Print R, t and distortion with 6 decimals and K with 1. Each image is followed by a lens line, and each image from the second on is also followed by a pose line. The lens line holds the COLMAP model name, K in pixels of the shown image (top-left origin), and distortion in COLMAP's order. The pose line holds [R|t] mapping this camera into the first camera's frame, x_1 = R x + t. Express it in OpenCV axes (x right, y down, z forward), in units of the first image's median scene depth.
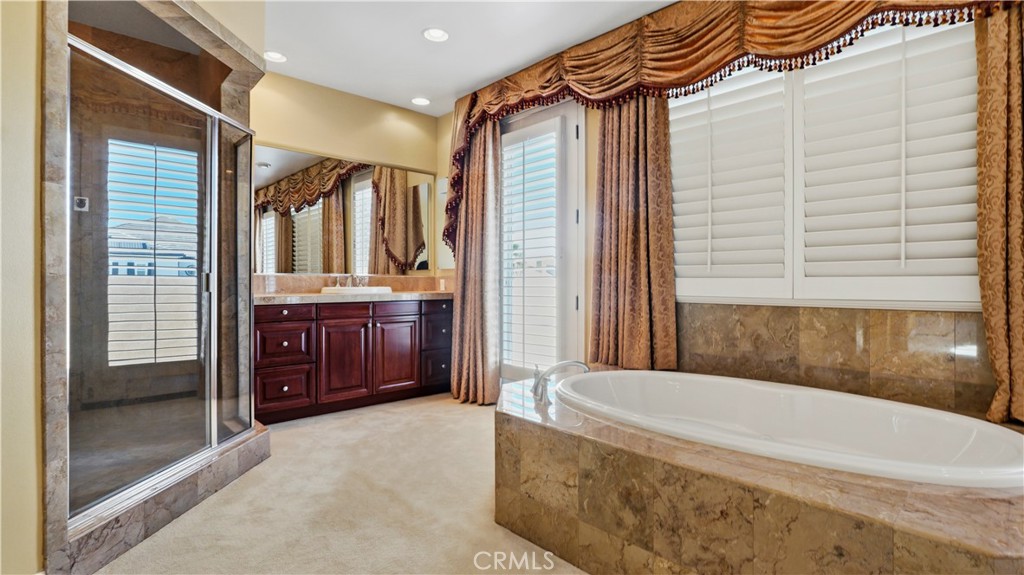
lens RADIAL K [[481.3, 0, 517.4], [0, 481.3, 272.9], [0, 0, 1]] dist [-0.025471, 0.013280]
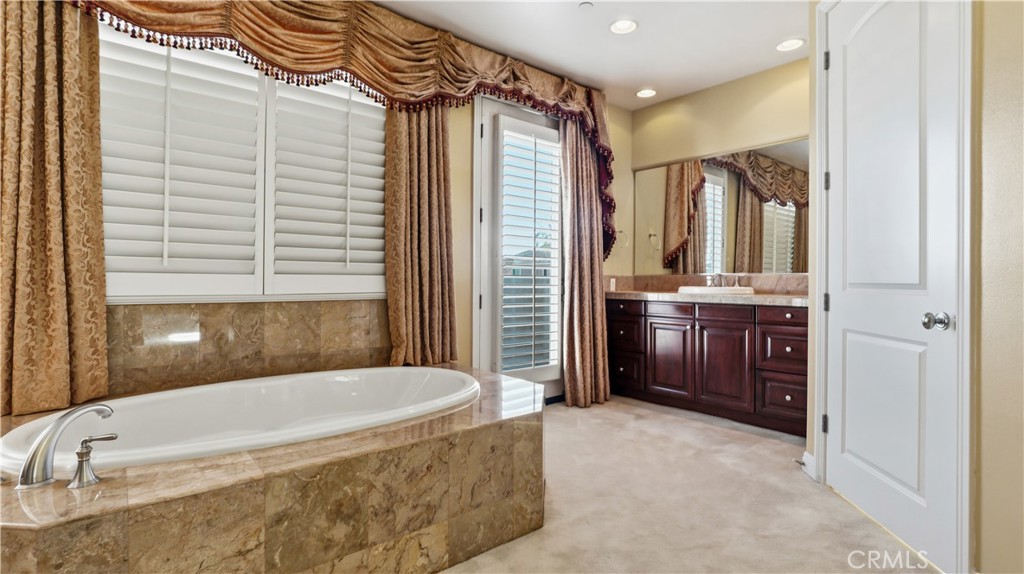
lens RADIAL K [[485.1, 0, 512.0], [0, 485.1, 269.0], [0, 0, 1]] dist [-0.022478, 0.011490]
pose [[0.068569, 0.023366, 0.997373, -0.370820], [-0.024471, 0.999464, -0.021732, 0.006265], [-0.997346, -0.022916, 0.069104, 0.326069]]
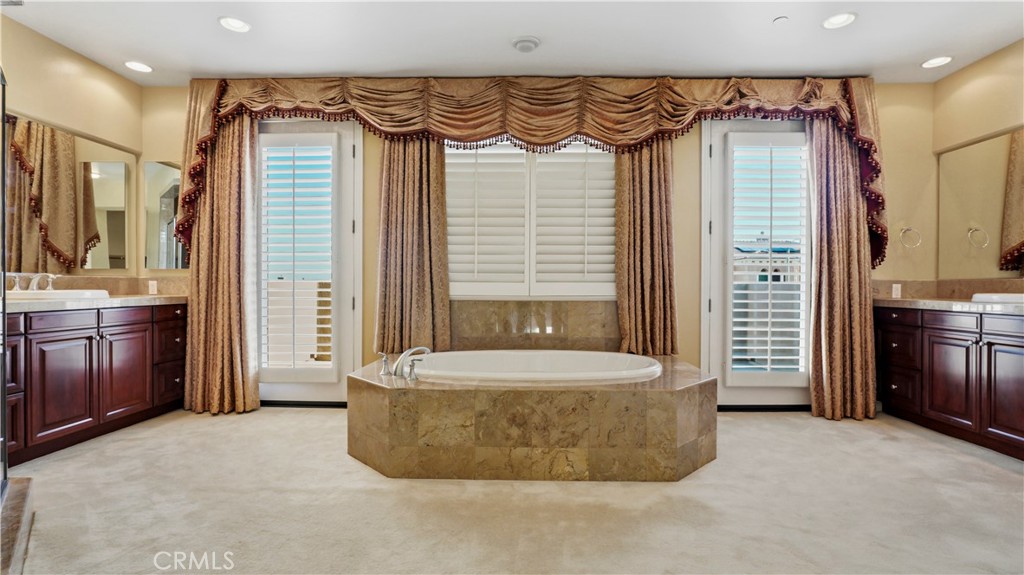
lens RADIAL K [[481.3, 0, 517.4], [0, 481.3, 272.9], [0, 0, 1]] dist [-0.025471, 0.013280]
pose [[0.704365, 0.020641, 0.709537, -0.489863], [-0.016499, 0.999783, -0.012705, -0.001157], [-0.709646, -0.002758, 0.704553, -0.076700]]
